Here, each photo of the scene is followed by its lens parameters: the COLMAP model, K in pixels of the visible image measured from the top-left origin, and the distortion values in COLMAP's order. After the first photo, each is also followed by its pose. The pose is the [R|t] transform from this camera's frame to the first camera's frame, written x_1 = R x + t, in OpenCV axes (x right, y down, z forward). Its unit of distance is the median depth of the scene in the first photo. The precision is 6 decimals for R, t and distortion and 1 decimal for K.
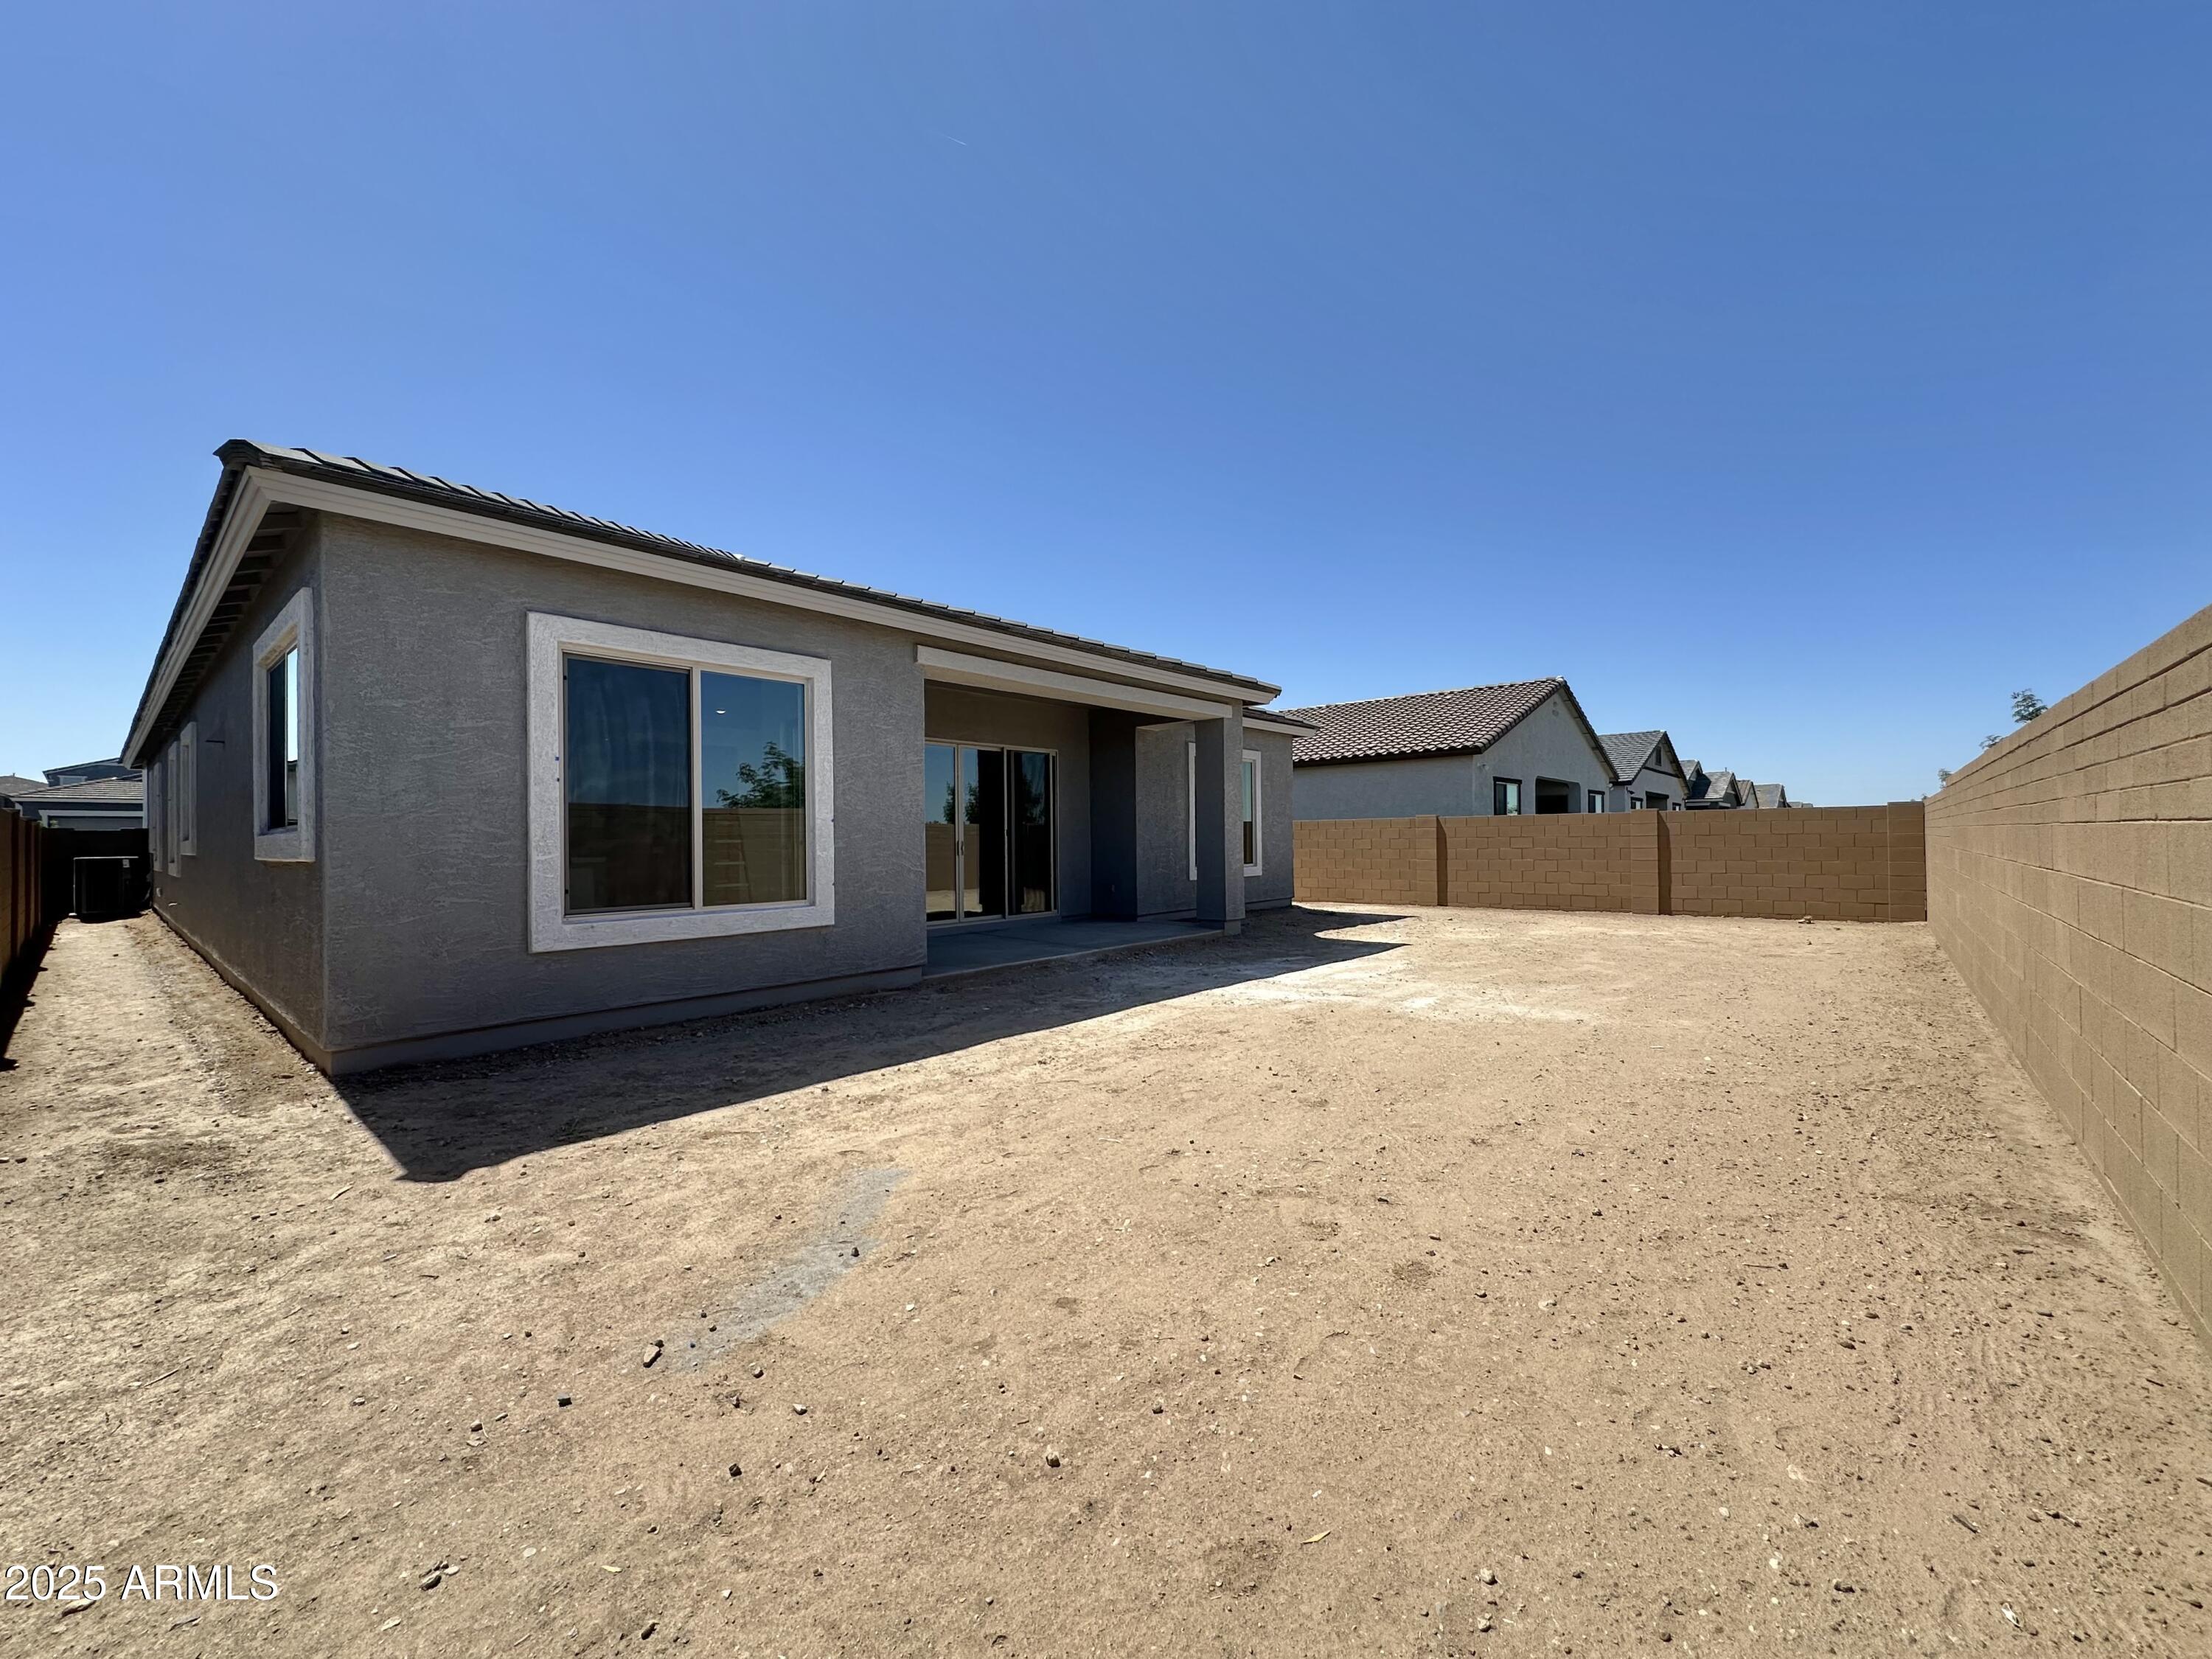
lens RADIAL K [[884.8, 0, 1103.4], [0, 884.8, 831.5], [0, 0, 1]] dist [0.000813, 0.000213]
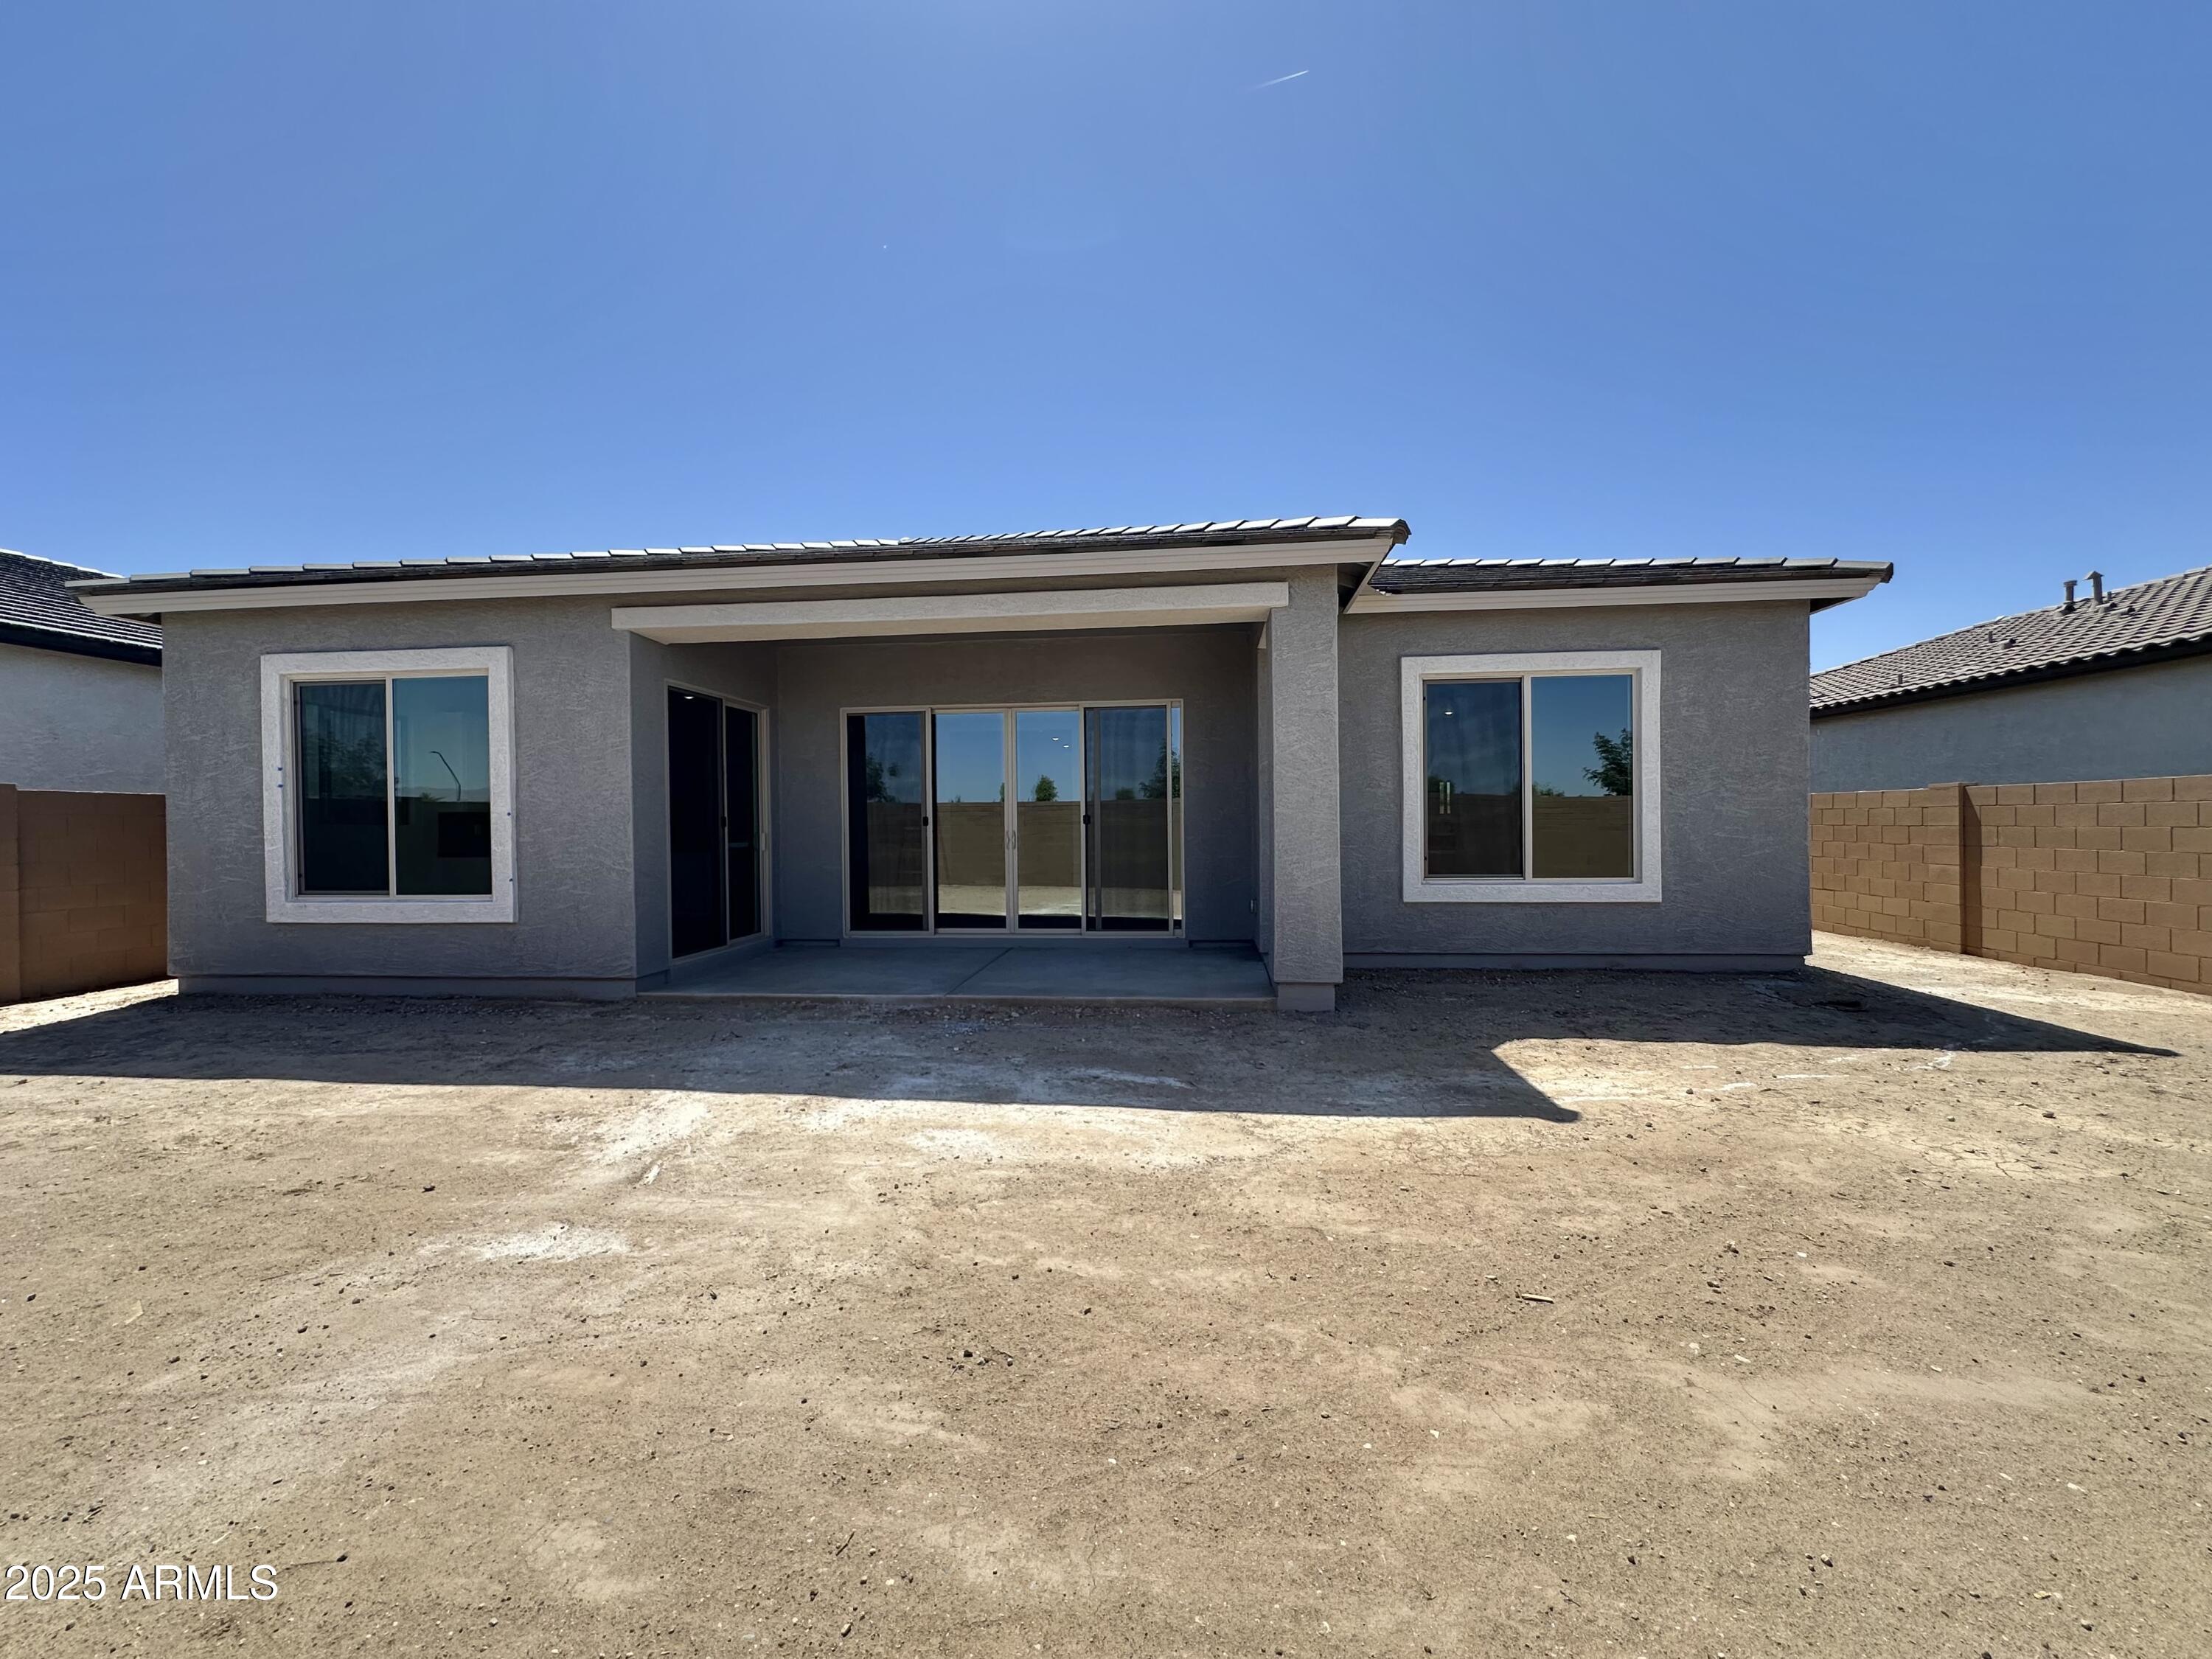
lens RADIAL K [[884.8, 0, 1104.7], [0, 884.8, 827.1], [0, 0, 1]] dist [0.000813, 0.000213]
pose [[0.573275, 0.015265, -0.819221, 0.793218], [0.010801, 0.999599, 0.026184, -0.015641], [0.819292, -0.023859, 0.572880, 0.915496]]
